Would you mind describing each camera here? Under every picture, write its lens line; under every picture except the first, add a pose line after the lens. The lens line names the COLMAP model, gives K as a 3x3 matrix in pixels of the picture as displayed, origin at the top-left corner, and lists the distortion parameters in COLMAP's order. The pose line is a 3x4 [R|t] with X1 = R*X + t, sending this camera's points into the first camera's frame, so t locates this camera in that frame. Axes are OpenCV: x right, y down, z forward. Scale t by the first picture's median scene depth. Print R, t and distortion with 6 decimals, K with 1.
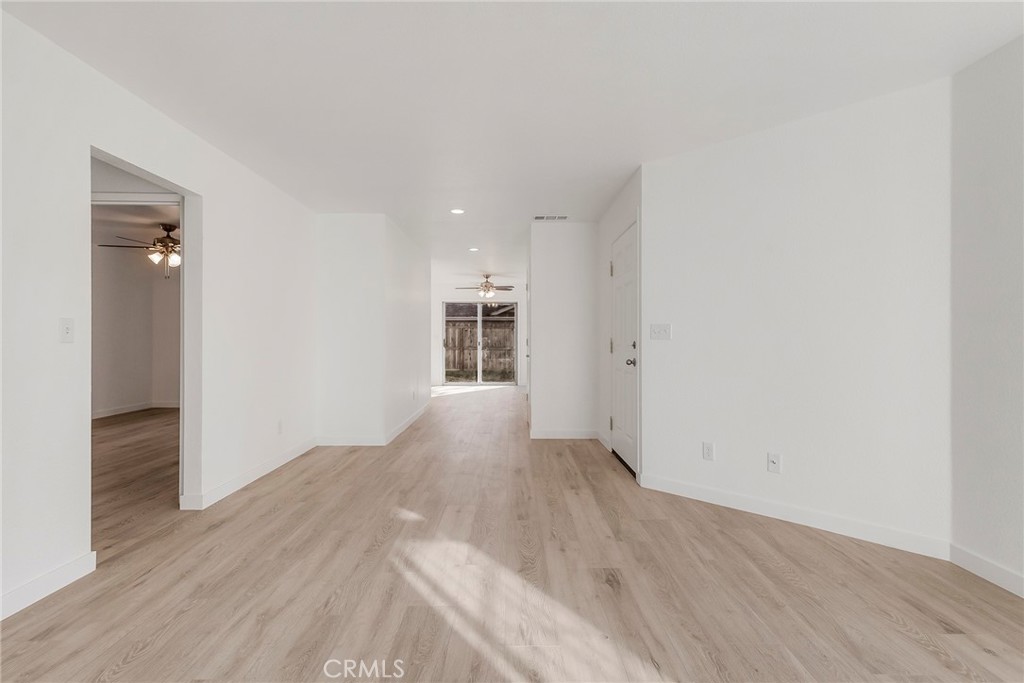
lens RADIAL K [[476.8, 0, 512.0], [0, 476.8, 341.5], [0, 0, 1]] dist [0.018061, -0.001076]
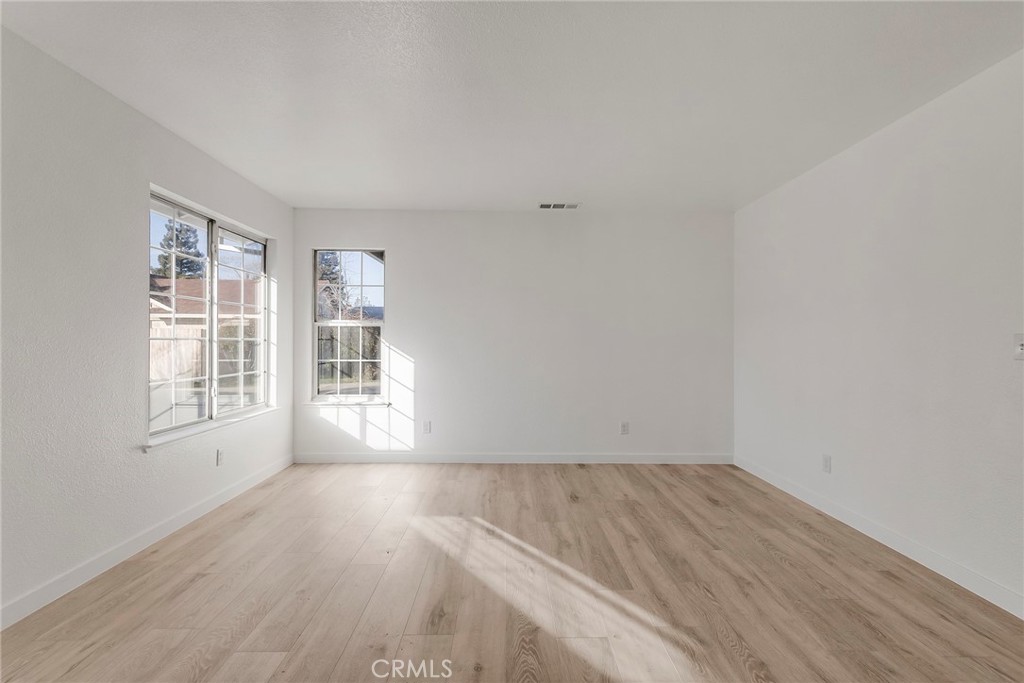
lens RADIAL K [[476.8, 0, 512.0], [0, 476.8, 341.5], [0, 0, 1]] dist [0.018061, -0.001076]
pose [[-0.999944, -0.003585, -0.009968, 0.047163], [-0.003646, 0.999975, 0.006050, -0.021698], [0.009946, 0.006086, -0.999932, 1.191347]]
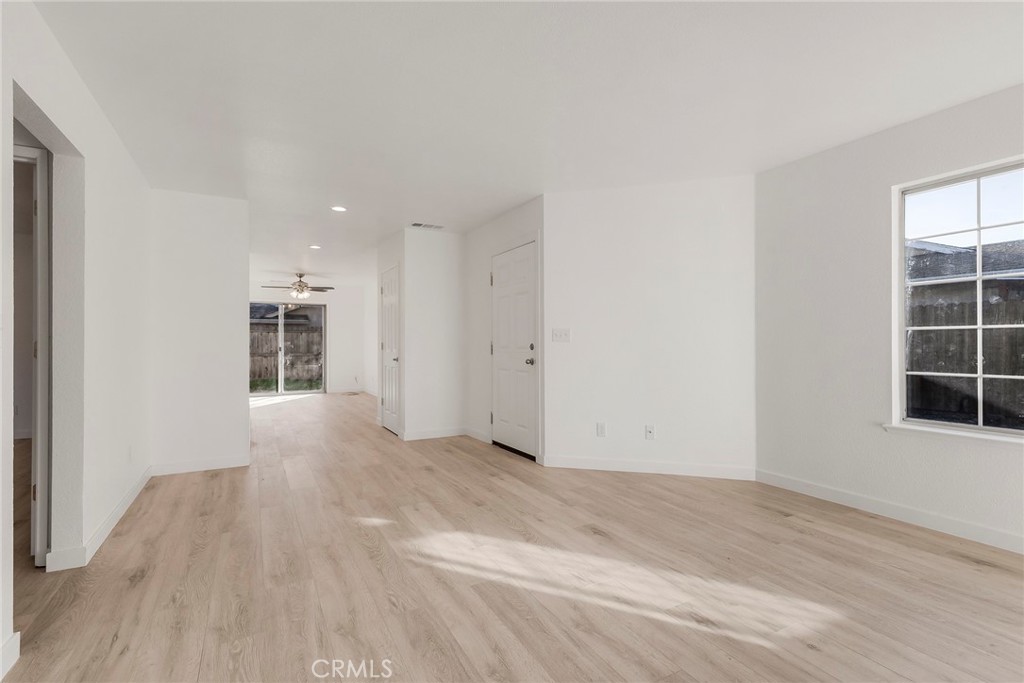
lens RADIAL K [[476.8, 0, 512.0], [0, 476.8, 341.5], [0, 0, 1]] dist [0.018061, -0.001076]
pose [[0.880477, -0.003071, 0.474079, -0.362525], [0.008043, 0.999932, -0.008460, 0.004546], [-0.474020, 0.011262, 0.880442, -0.003673]]
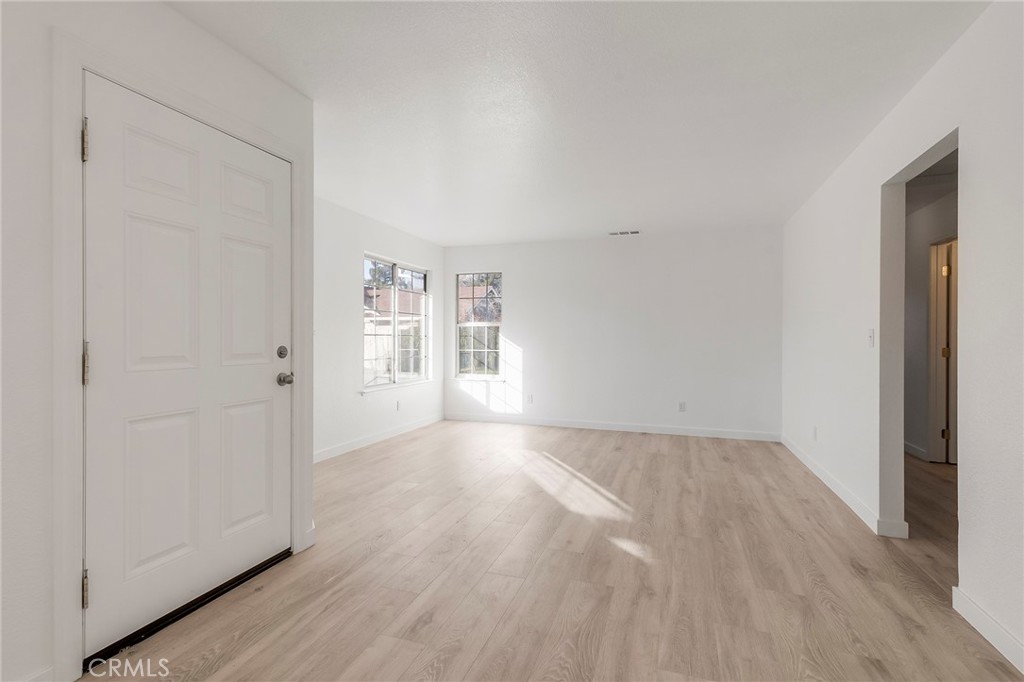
lens RADIAL K [[476.8, 0, 512.0], [0, 476.8, 341.0], [0, 0, 1]] dist [0.018061, -0.001076]
pose [[-0.944793, -0.006413, 0.327605, -0.256473], [-0.003199, 0.999941, 0.010347, -0.015553], [-0.327652, 0.008728, -0.944758, 1.607038]]
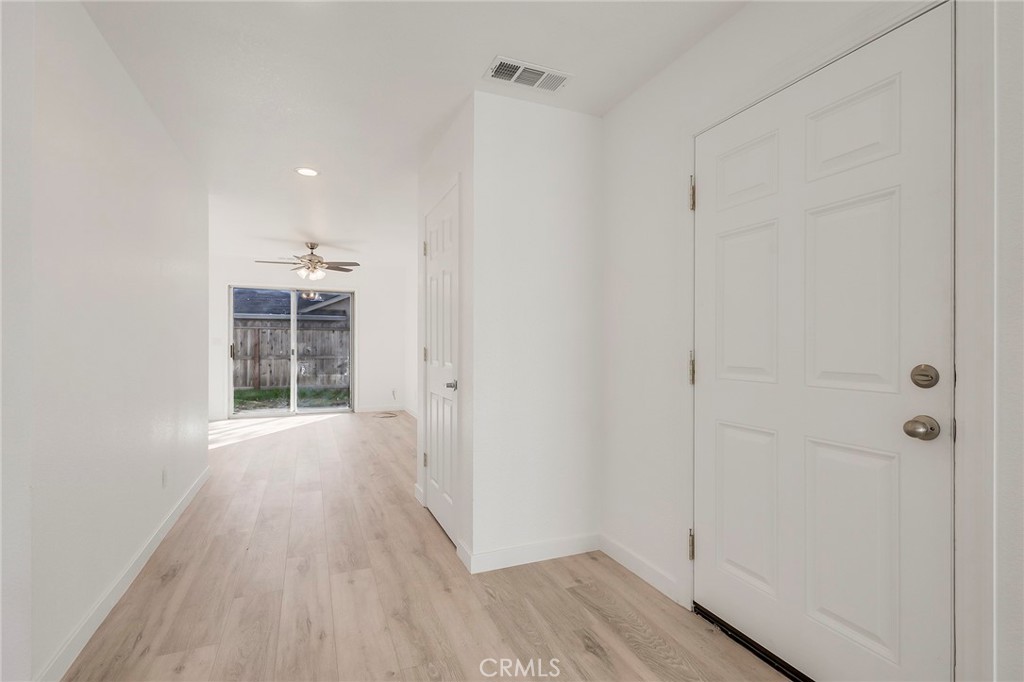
lens RADIAL K [[486.5, 0, 512.0], [0, 486.5, 341.0], [0, 0, 1]] dist [0.011687, -0.000444]
pose [[0.923835, 0.000172, 0.382791, -0.152419], [0.002877, 0.999969, -0.007392, -0.016501], [-0.382780, 0.007930, 0.923806, 0.850602]]
